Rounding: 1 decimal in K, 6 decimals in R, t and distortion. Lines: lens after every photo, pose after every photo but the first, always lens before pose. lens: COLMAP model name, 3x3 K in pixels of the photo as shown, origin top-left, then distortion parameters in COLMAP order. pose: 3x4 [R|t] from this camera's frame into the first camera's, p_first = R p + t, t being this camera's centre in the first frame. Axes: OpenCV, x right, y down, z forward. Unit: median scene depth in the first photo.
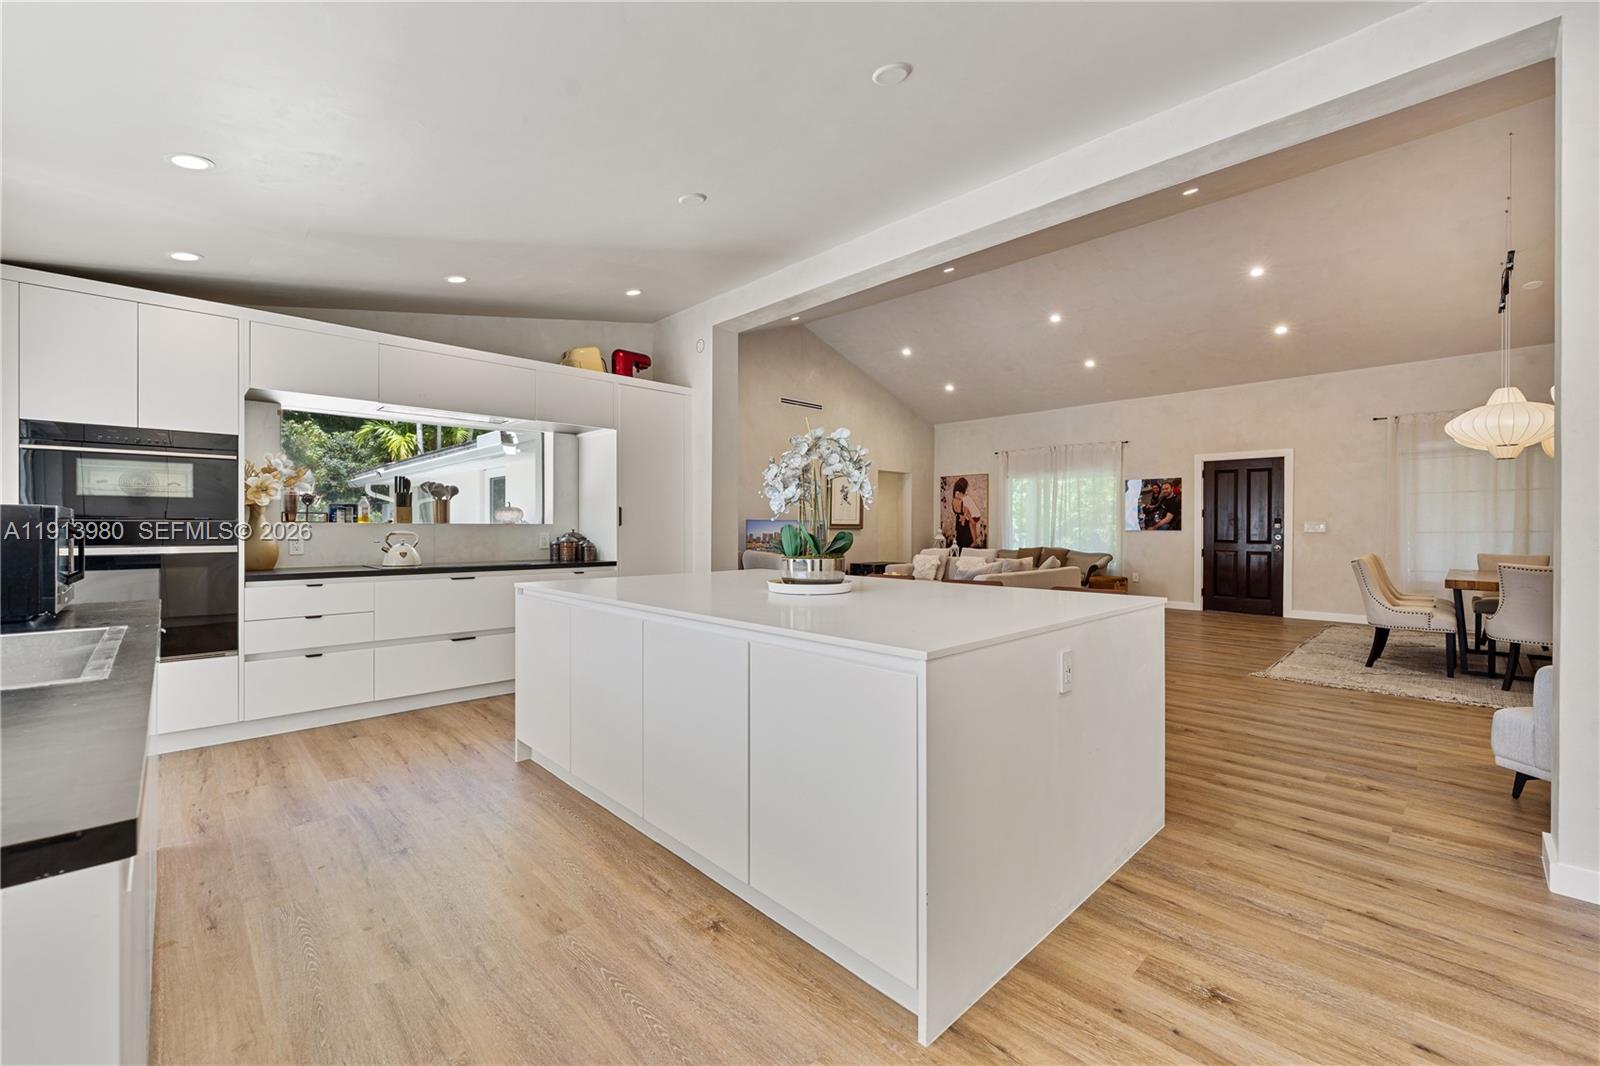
lens RADIAL K [[653.4, 0, 796.5], [0, 653.4, 528.9], [0, 0, 1]] dist [0.000313, -0.000524]
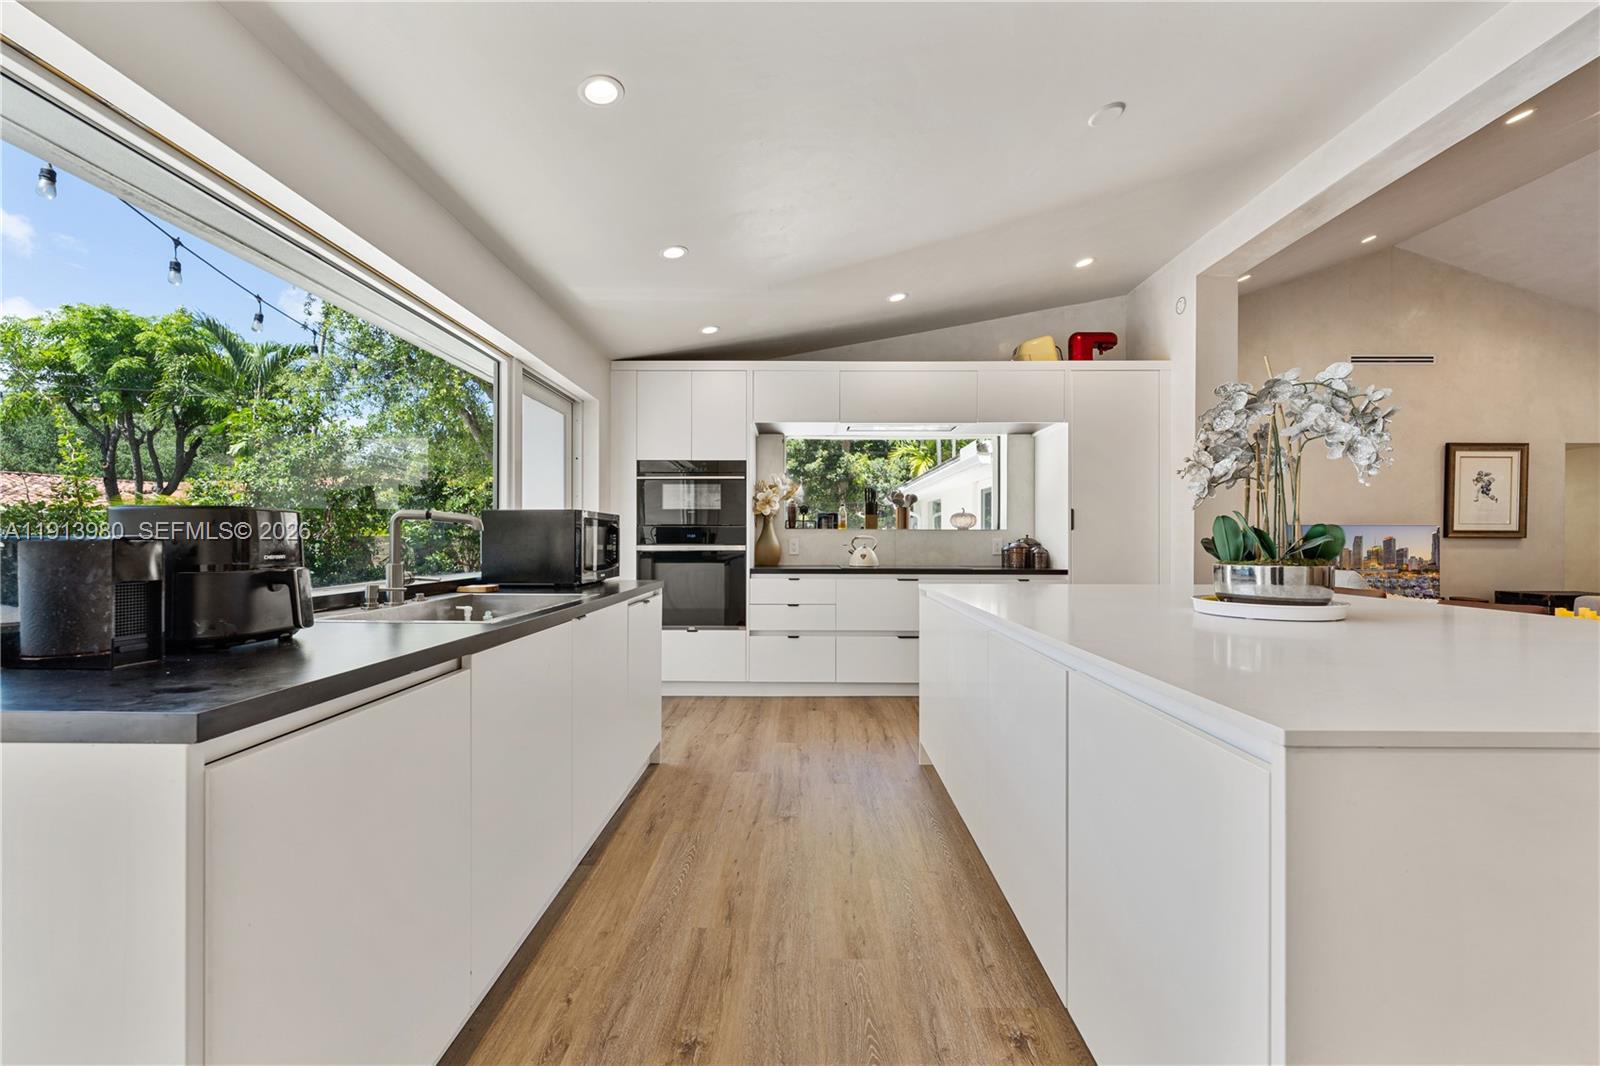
lens RADIAL K [[647.5, 0, 795.7], [0, 647.5, 541.5], [0, 0, 1]] dist [-0.000315, -0.000305]
pose [[0.711389, 0.001604, -0.702796, 0.080004], [-0.002761, 0.999996, -0.000513, 0.012338], [0.702793, 0.002305, 0.711391, 0.106336]]
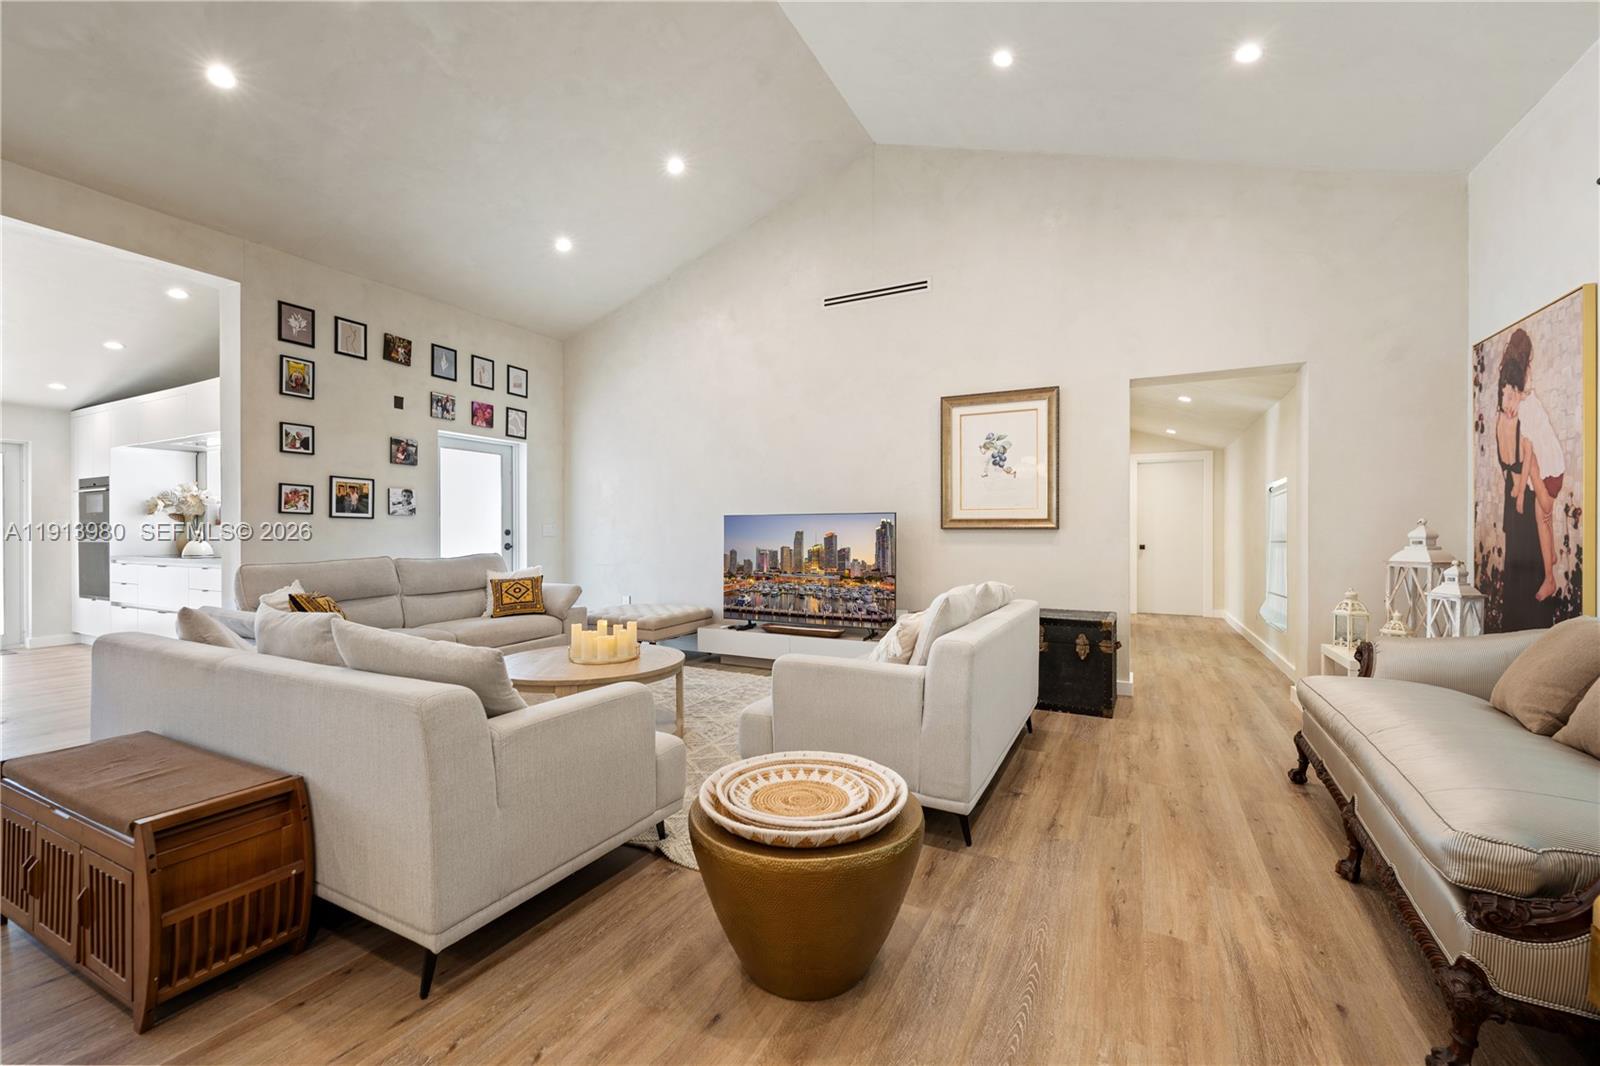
lens RADIAL K [[651.9, 0, 793.7], [0, 651.9, 536.4], [0, 0, 1]] dist [-0.001314, -0.000303]
pose [[0.317284, -0.000189, -0.948331, 0.948960], [-0.001834, 0.999998, -0.000813, 0.011636], [0.948329, 0.001997, 0.317283, 1.492504]]
